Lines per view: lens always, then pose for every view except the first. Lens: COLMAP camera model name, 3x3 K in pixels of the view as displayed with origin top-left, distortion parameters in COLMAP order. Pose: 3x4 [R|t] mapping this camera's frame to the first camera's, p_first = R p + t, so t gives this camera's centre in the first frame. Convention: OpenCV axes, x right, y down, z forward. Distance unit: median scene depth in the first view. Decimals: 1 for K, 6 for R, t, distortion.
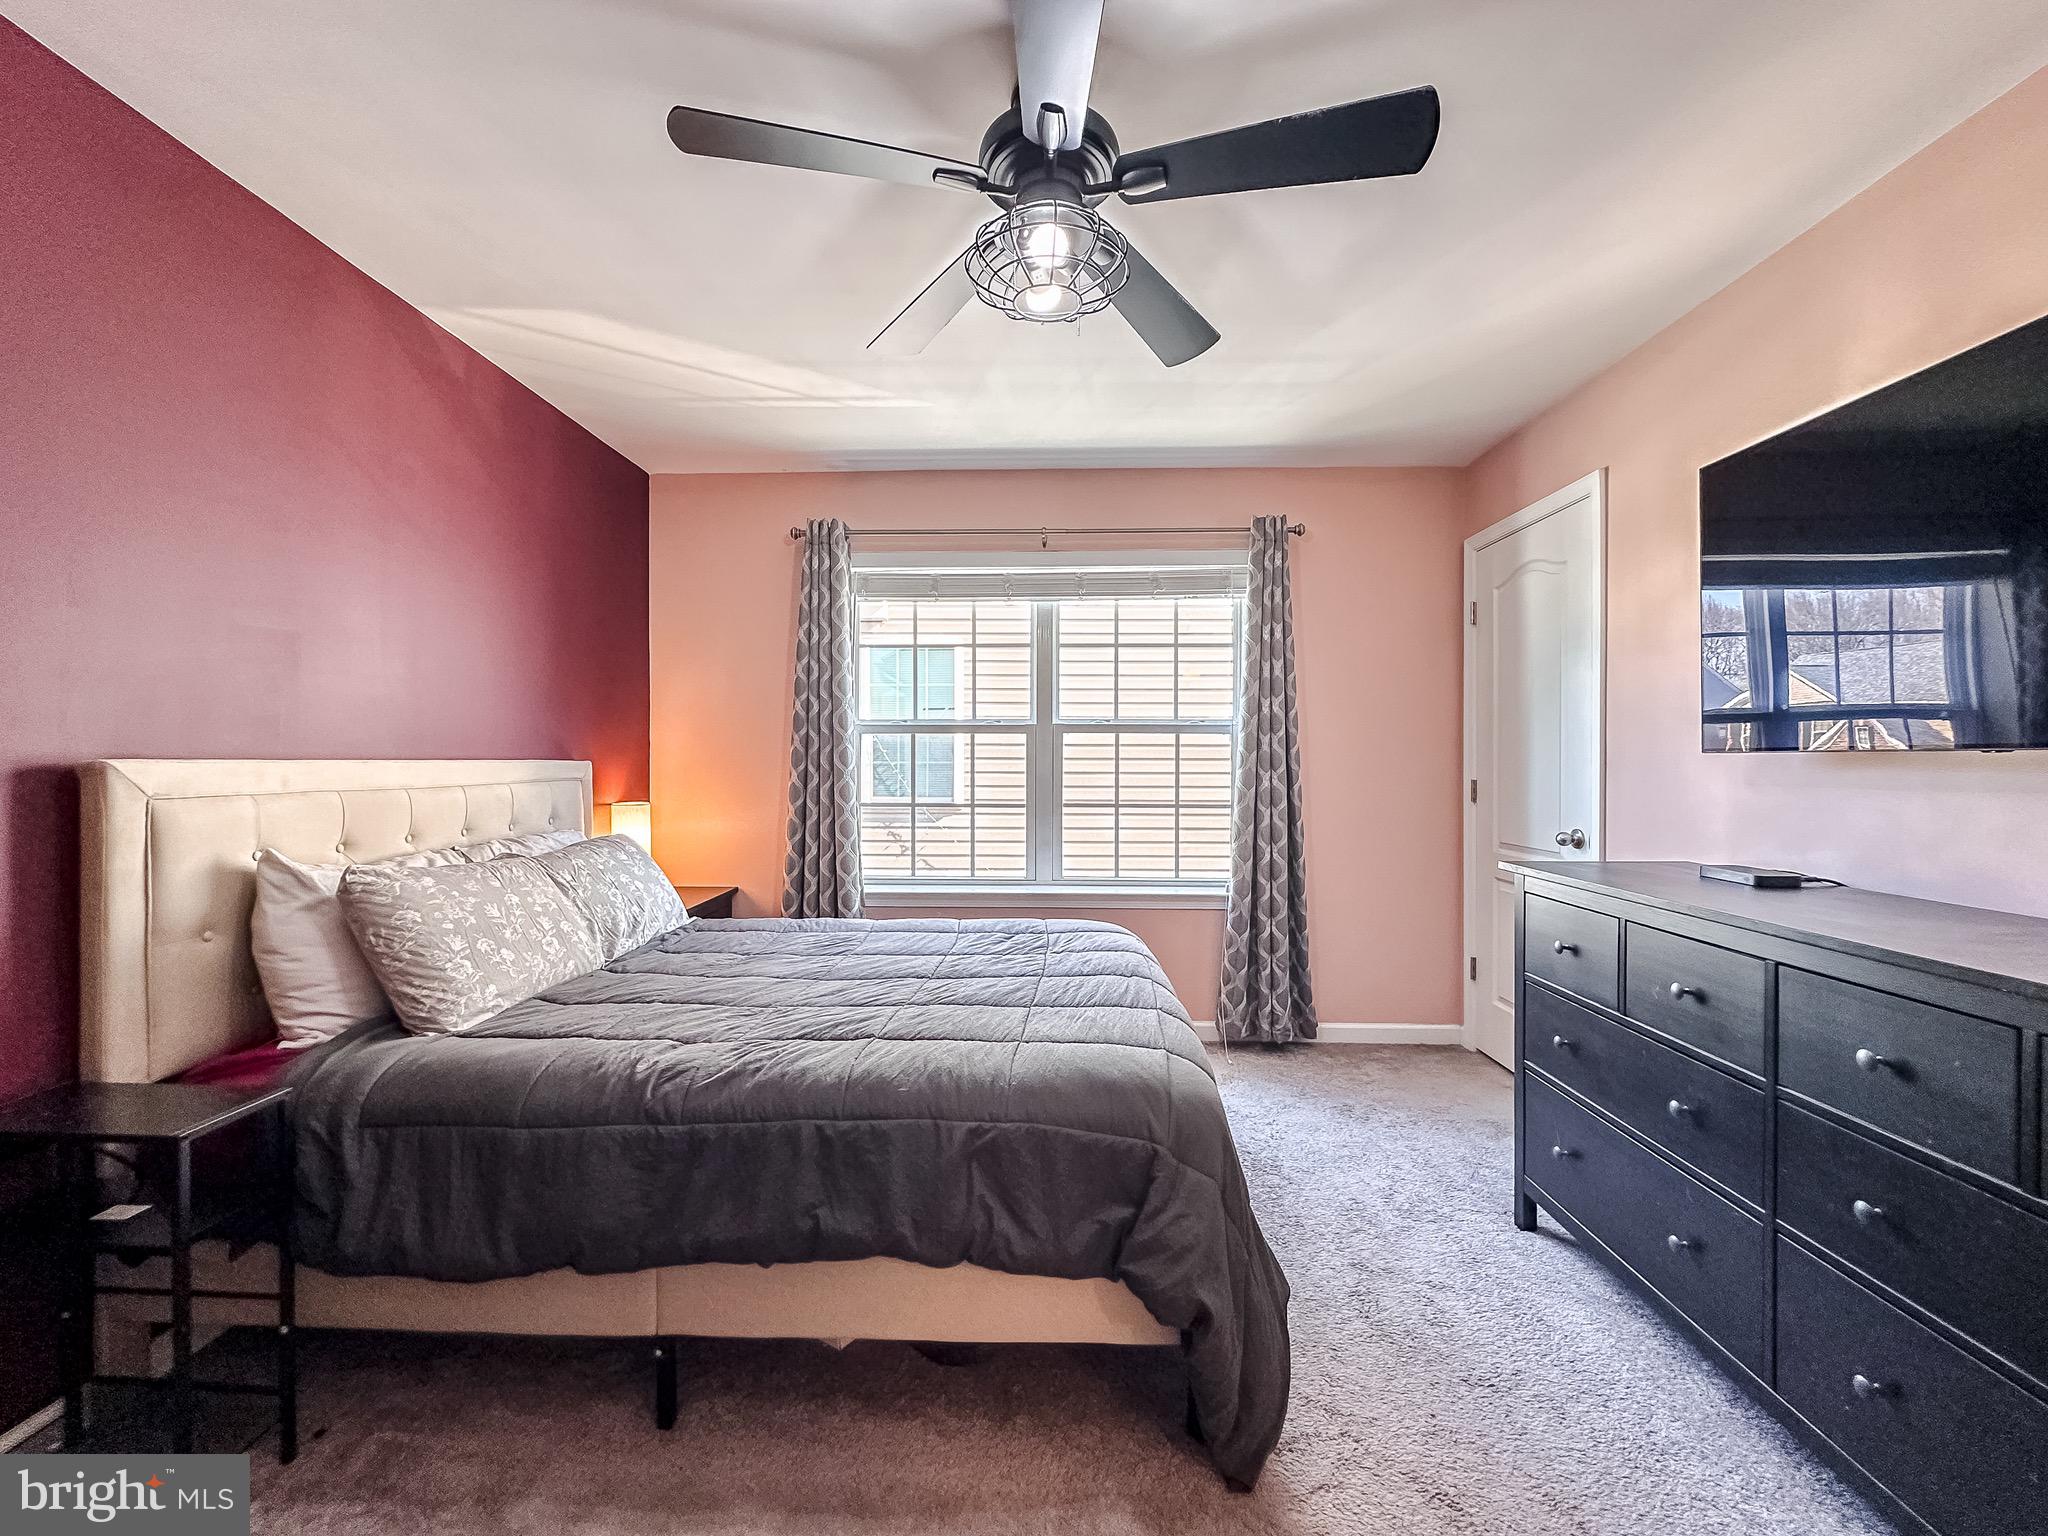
lens RADIAL K [[821.3, 0, 1027.5], [0, 821.3, 767.5], [0, 0, 1]] dist [0.000096, 0.000194]
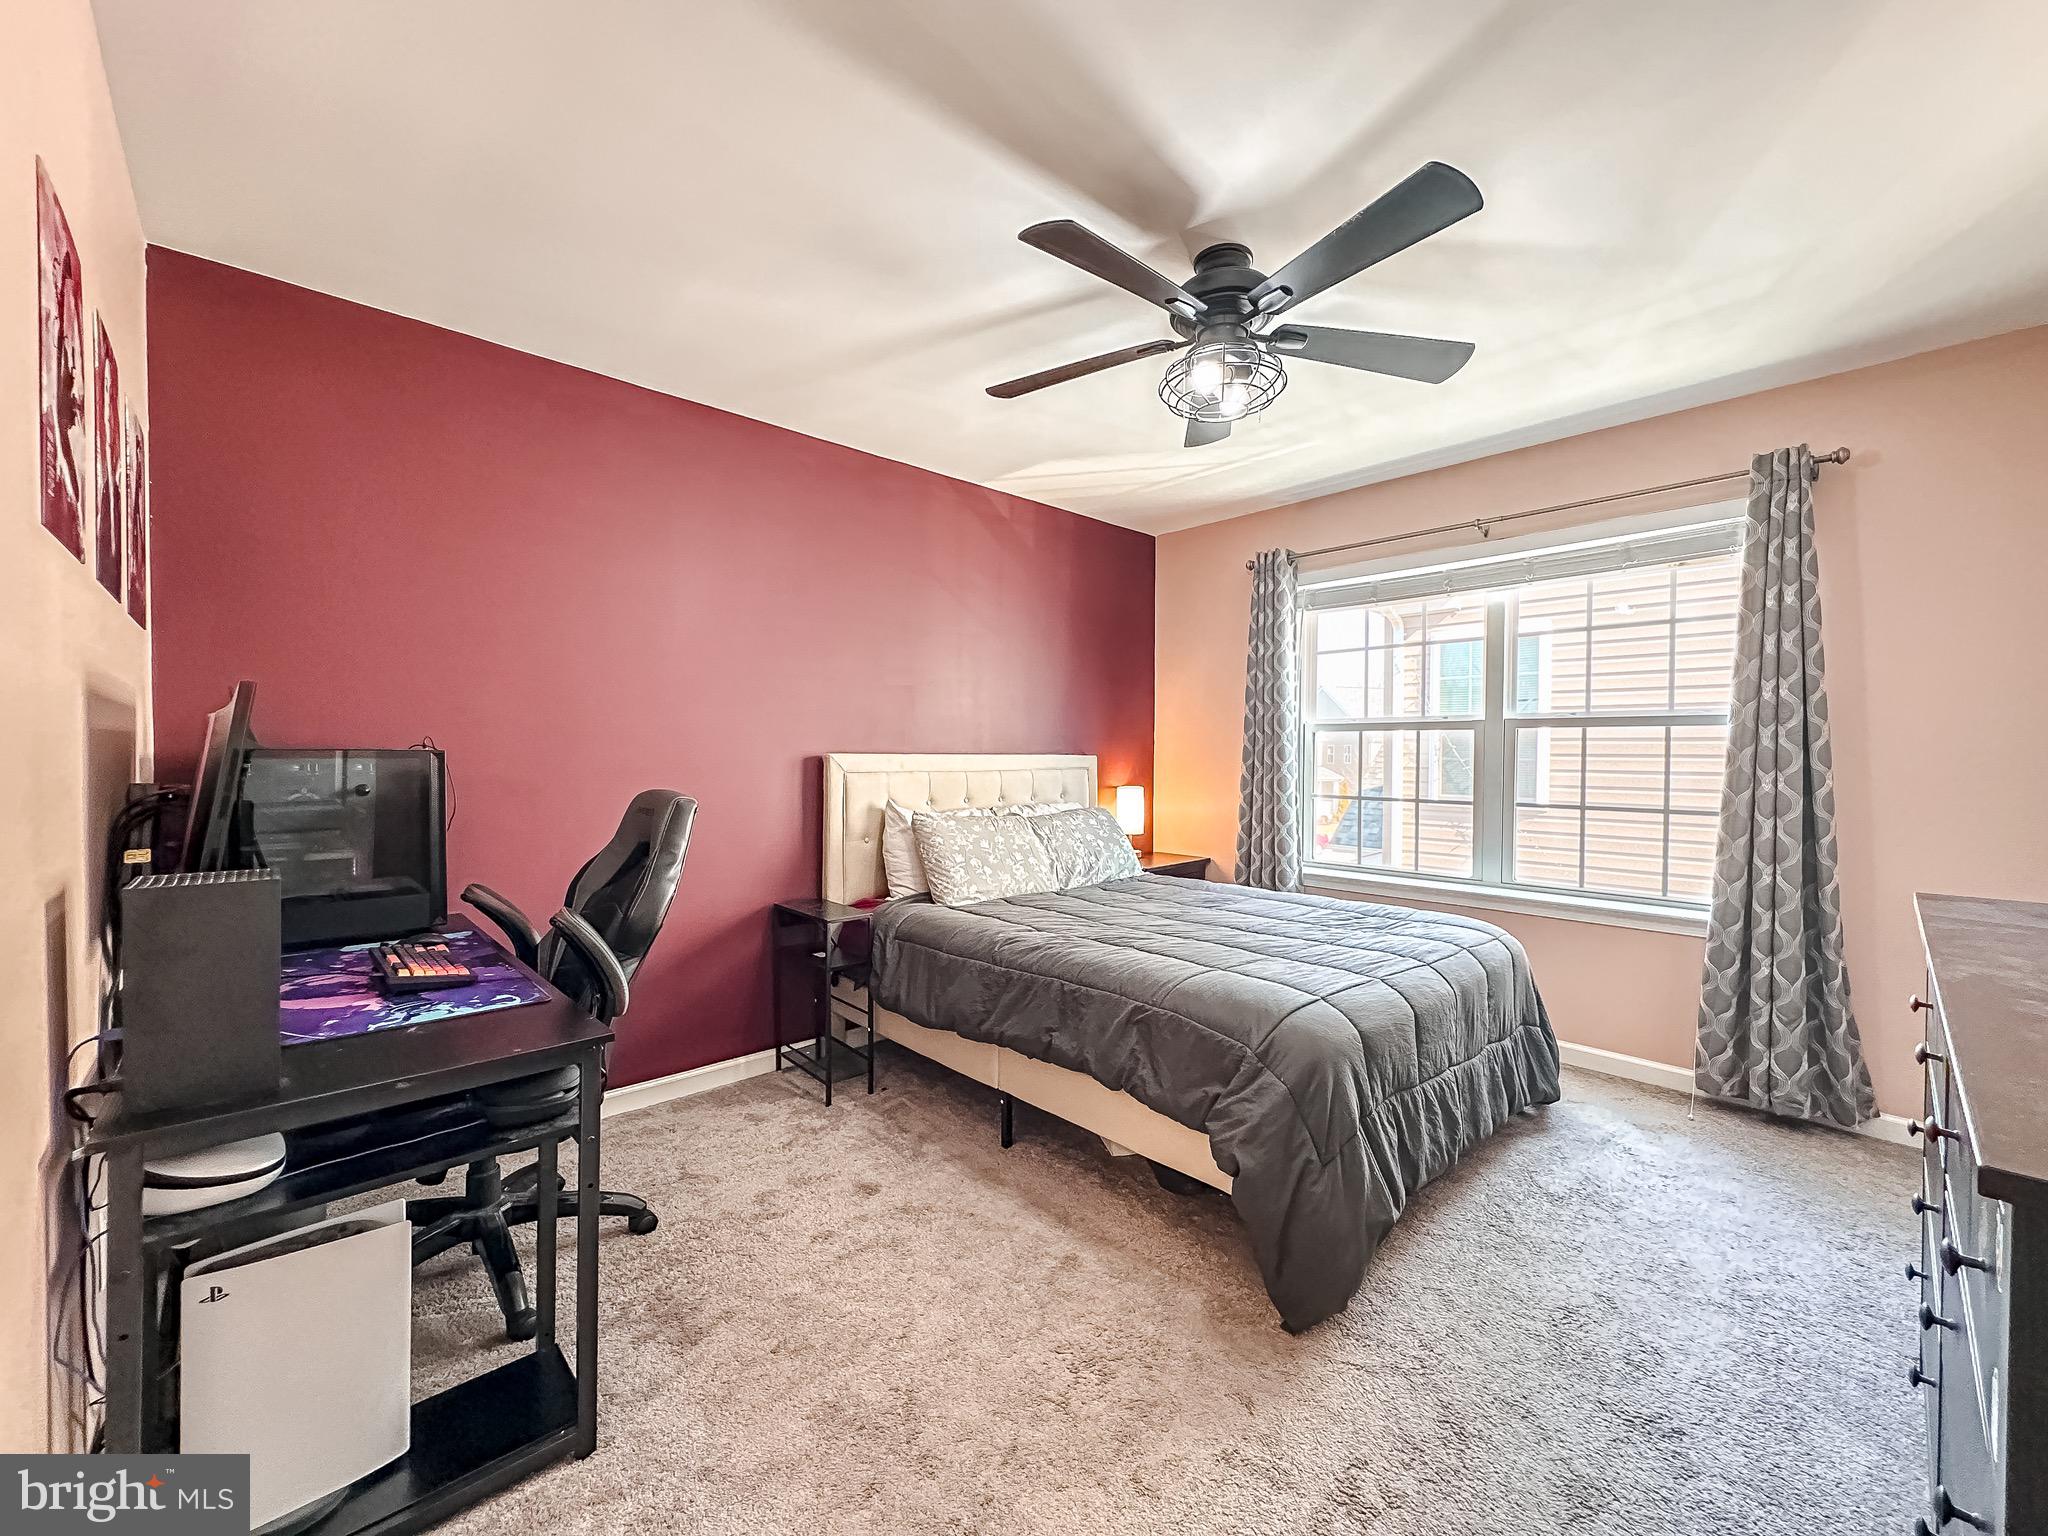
lens RADIAL K [[820.6, 0, 1020.4], [0, 820.6, 769.4], [0, 0, 1]] dist [-0.002054, 0.000496]
pose [[0.700616, 0.015711, -0.713366, 0.350265], [-0.010680, 0.999876, 0.011533, 0.000526], [0.713459, -0.000462, 0.700697, -0.075368]]
